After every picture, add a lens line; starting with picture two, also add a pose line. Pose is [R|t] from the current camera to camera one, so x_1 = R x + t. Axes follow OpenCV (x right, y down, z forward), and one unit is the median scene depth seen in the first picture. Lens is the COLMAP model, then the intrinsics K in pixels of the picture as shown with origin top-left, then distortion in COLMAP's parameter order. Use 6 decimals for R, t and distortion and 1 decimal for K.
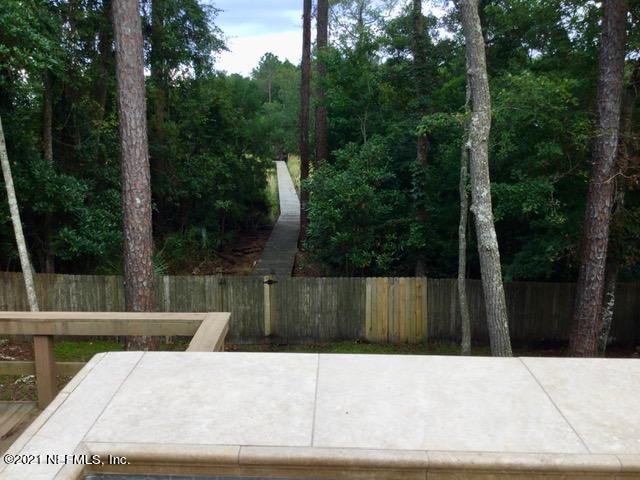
lens RADIAL K [[573.4, 0, 320.0], [0, 573.4, 240.0], [0, 0, 1]] dist [0.104442, -0.185554]
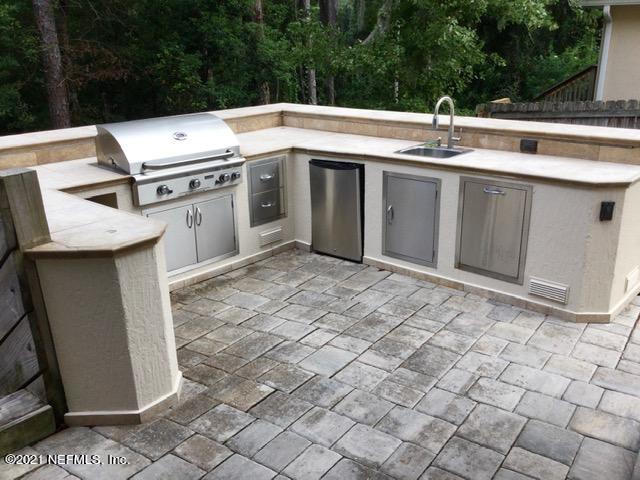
lens RADIAL K [[573.4, 0, 320.0], [0, 573.4, 240.0], [0, 0, 1]] dist [0.104442, -0.185554]
pose [[0.665310, -0.257744, 0.700665, -0.090951], [0.149747, 0.965513, 0.212980, 0.033025], [-0.731395, -0.036775, 0.680961, -0.246475]]
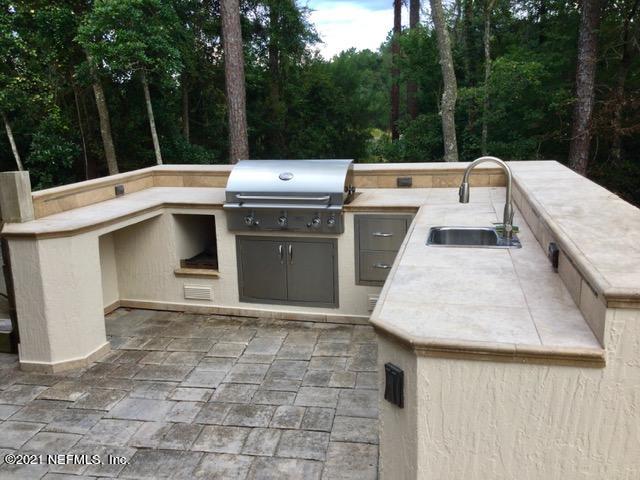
lens RADIAL K [[573.4, 0, 320.0], [0, 573.4, 240.0], [0, 0, 1]] dist [0.104442, -0.185554]
pose [[0.973465, 0.017840, -0.228139, 0.174566], [-0.008242, 0.999043, 0.042955, 0.054795], [0.228687, -0.039935, 0.972681, -0.289851]]
